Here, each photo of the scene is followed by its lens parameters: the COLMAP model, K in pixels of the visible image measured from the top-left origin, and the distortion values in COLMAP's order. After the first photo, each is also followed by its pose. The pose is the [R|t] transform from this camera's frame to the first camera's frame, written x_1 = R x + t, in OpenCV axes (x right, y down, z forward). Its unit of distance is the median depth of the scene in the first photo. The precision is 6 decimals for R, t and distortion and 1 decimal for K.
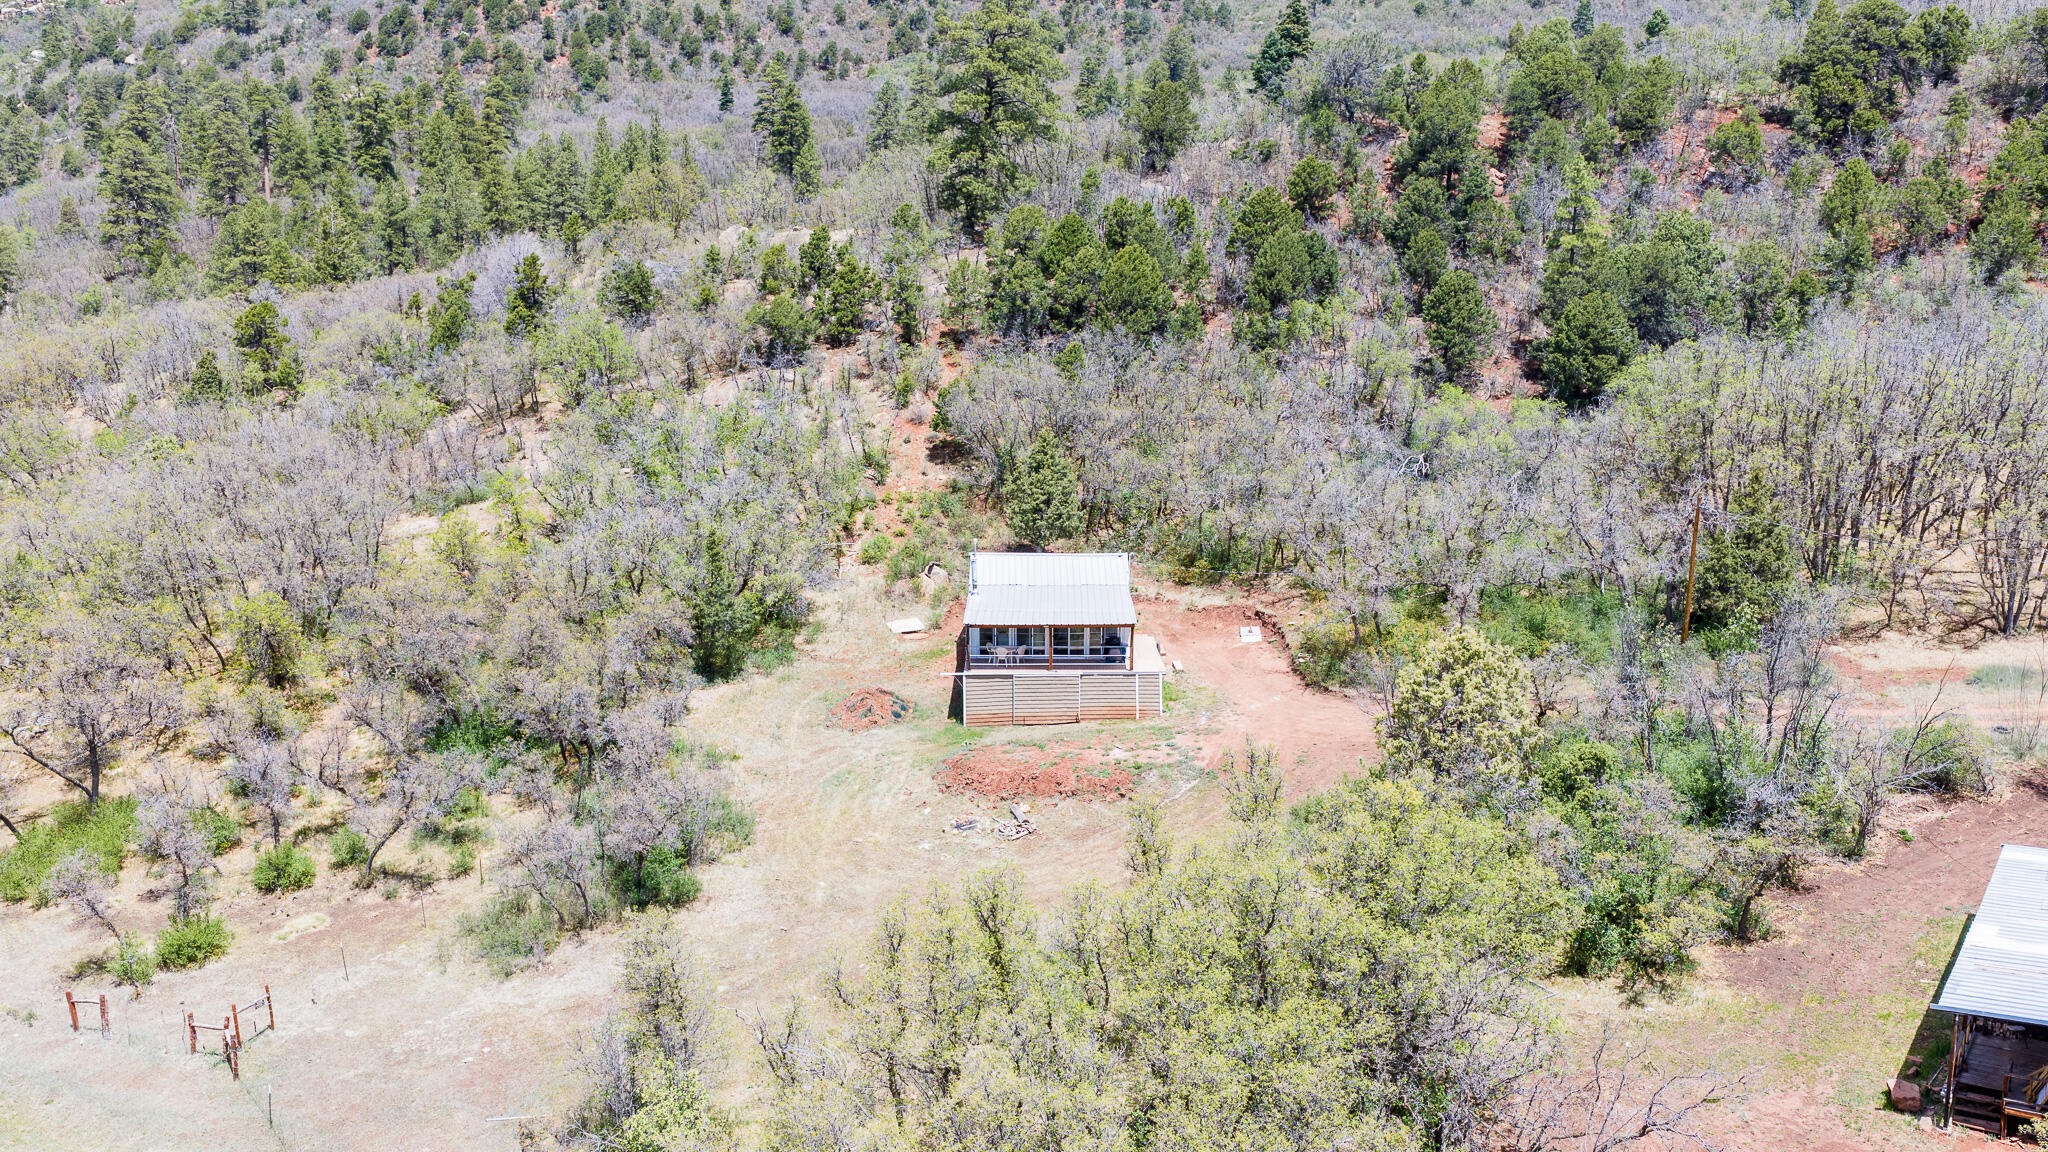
lens RADIAL K [[1690.3, 0, 1023.0], [0, 1690.3, 587.4], [0, 0, 1]] dist [0.021671, -0.045551]
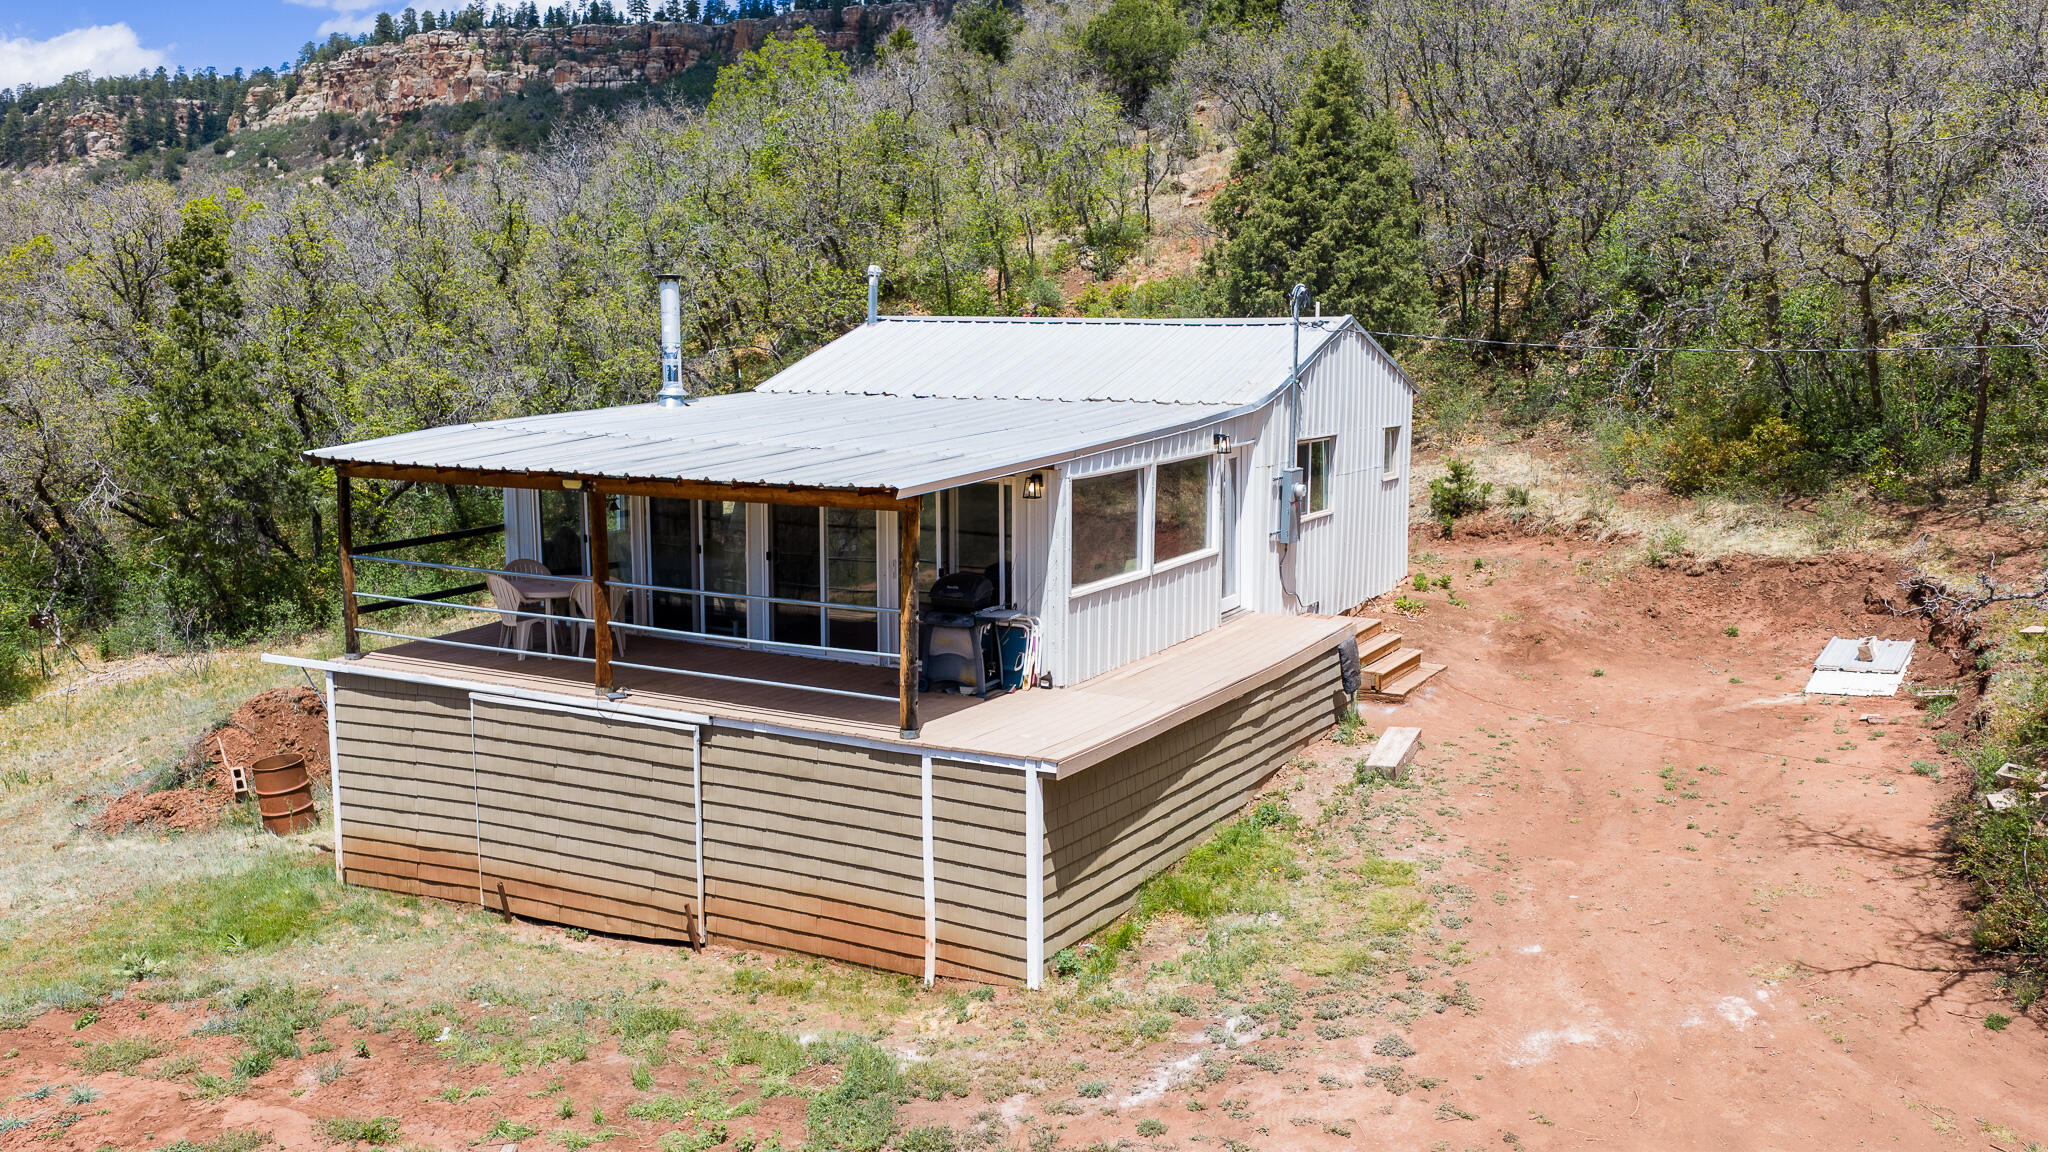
lens RADIAL K [[1696.8, 0, 1024.0], [0, 1696.8, 576.0], [0, 0, 1]] dist [0.014887, -0.035645]
pose [[0.871776, 0.073424, -0.484372, 0.154295], [-0.087067, 0.996186, -0.005696, 0.027845], [0.482107, 0.047138, 0.874844, 0.755484]]
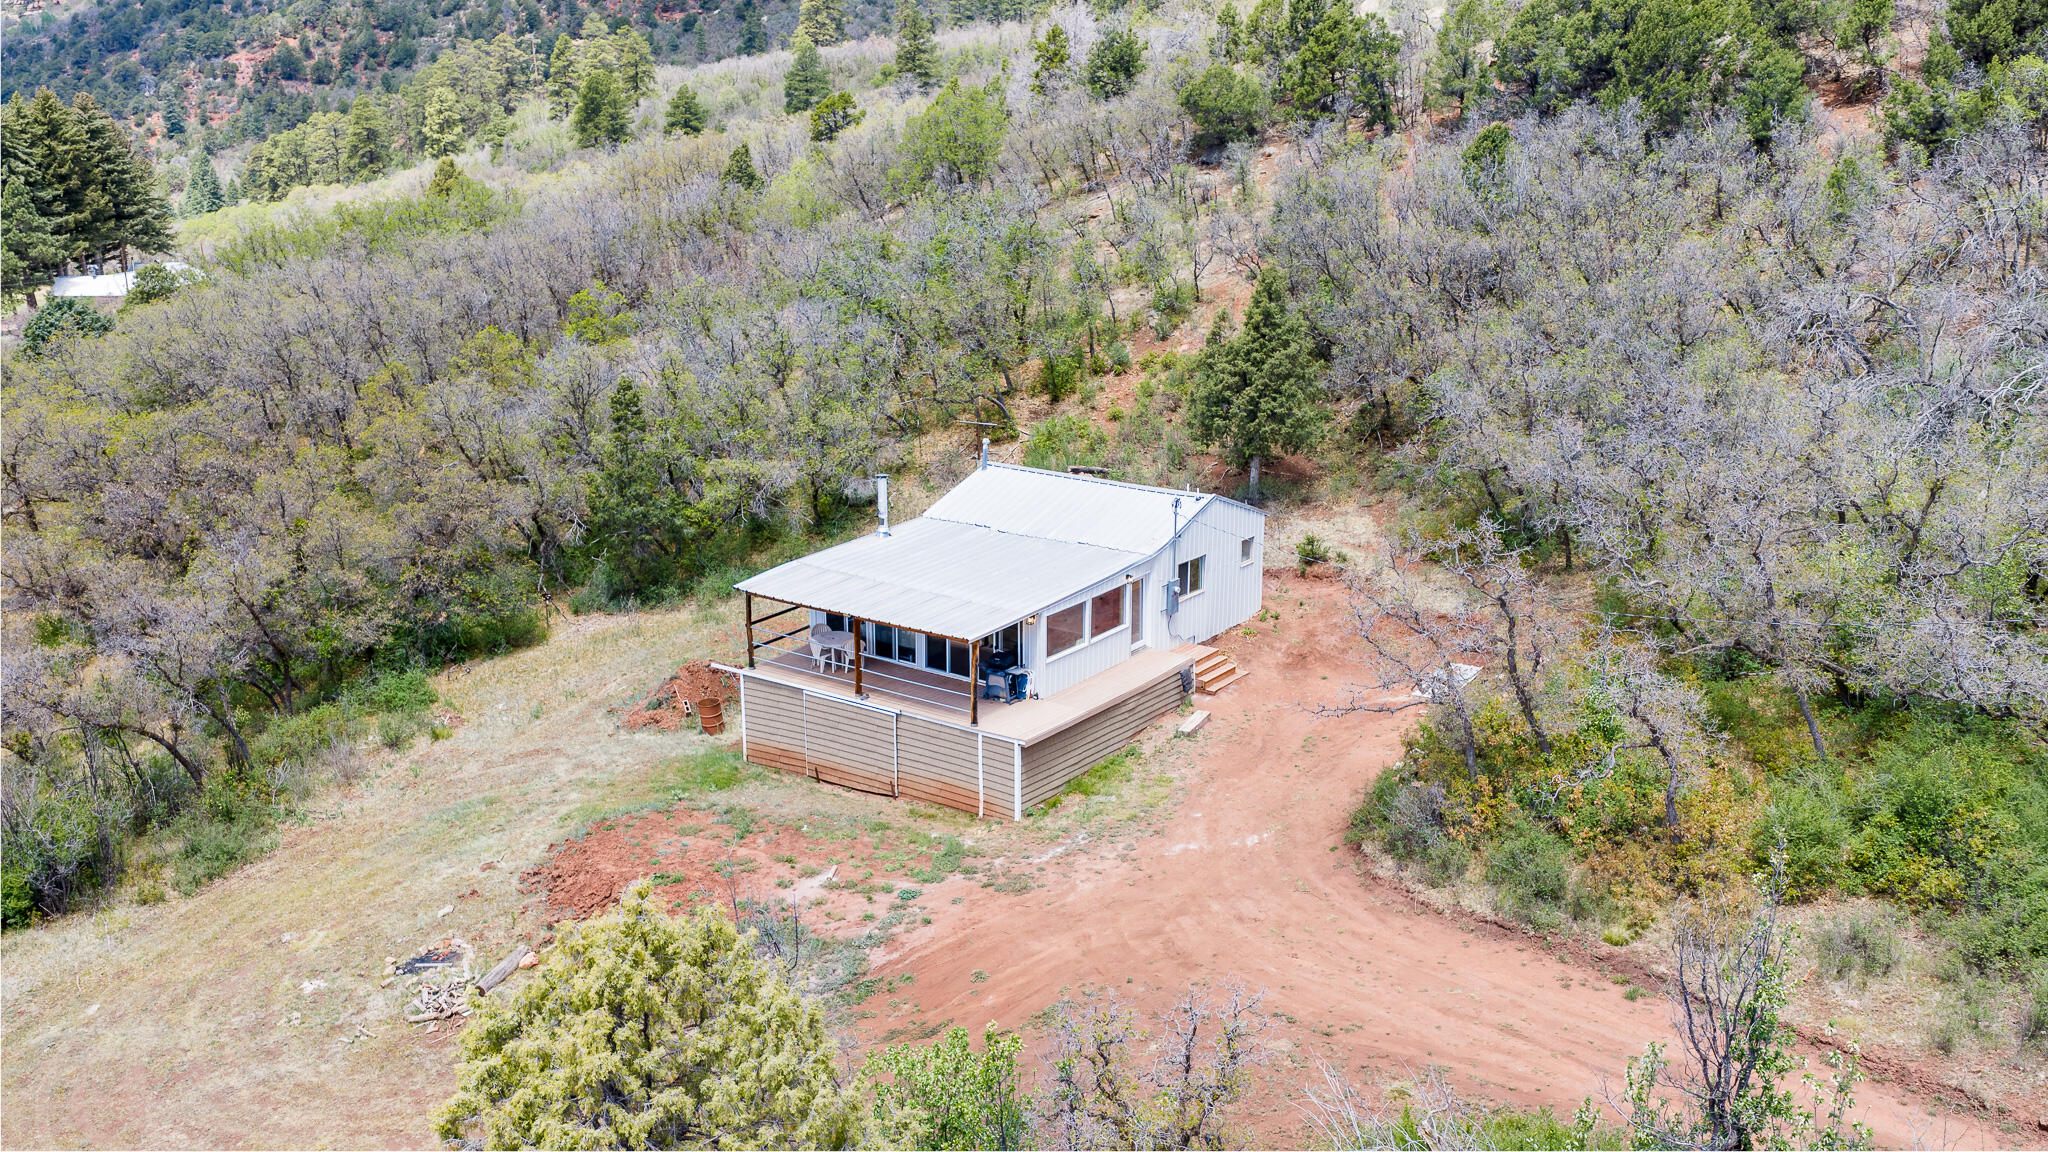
lens RADIAL K [[1690.3, 0, 1023.0], [0, 1690.3, 587.4], [0, 0, 1]] dist [0.021671, -0.045551]
pose [[0.812763, 0.156480, -0.561187, 0.328839], [-0.102289, 0.986619, 0.126963, -0.054969], [0.573545, -0.045787, 0.817893, 0.529619]]
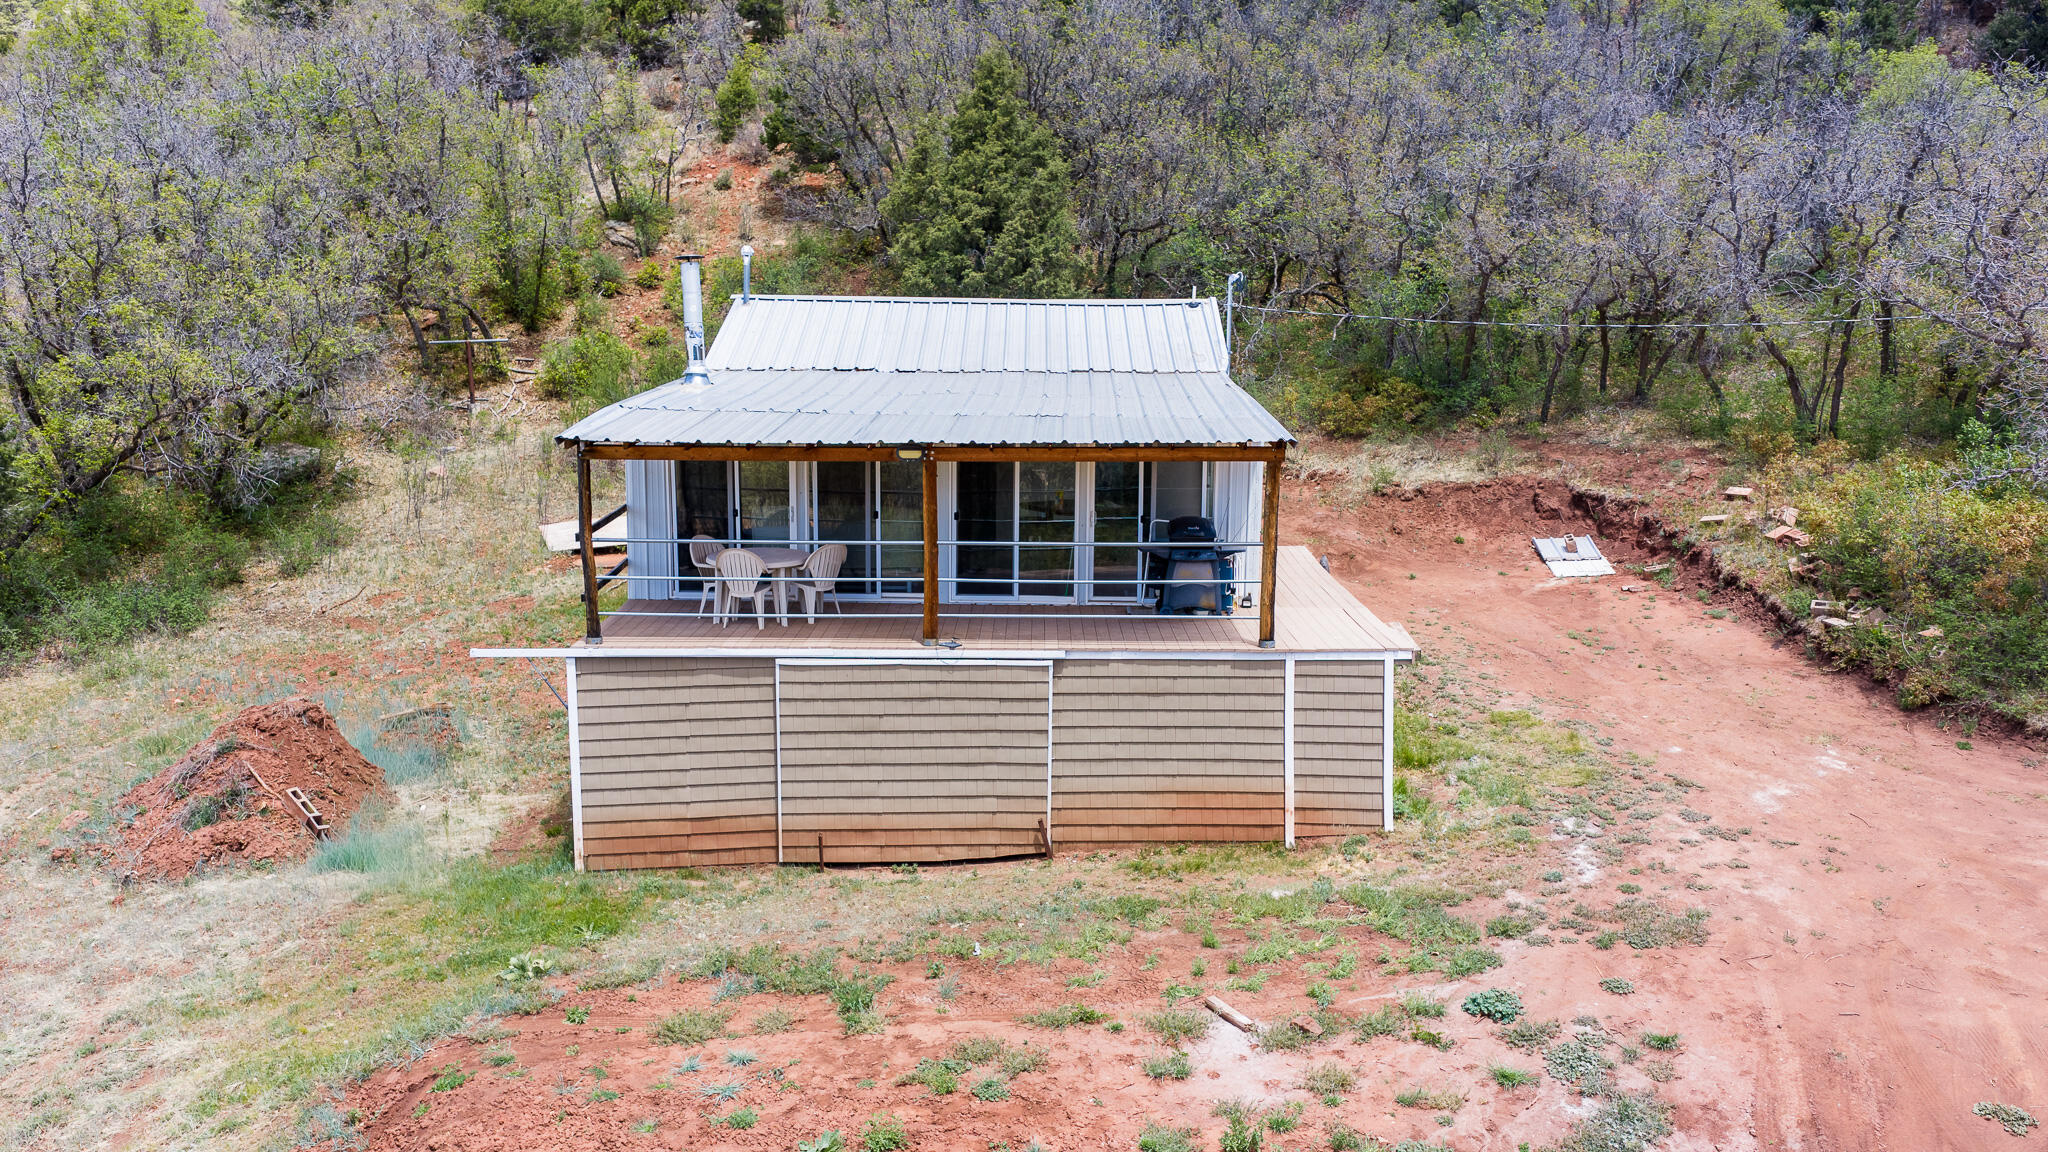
lens RADIAL K [[1690.3, 0, 1023.0], [0, 1690.3, 587.4], [0, 0, 1]] dist [0.021671, -0.045551]
pose [[0.999917, 0.007304, -0.010653, 0.029070], [-0.007383, 0.999946, -0.007357, 0.039006], [0.010598, 0.007435, 0.999916, 0.689213]]
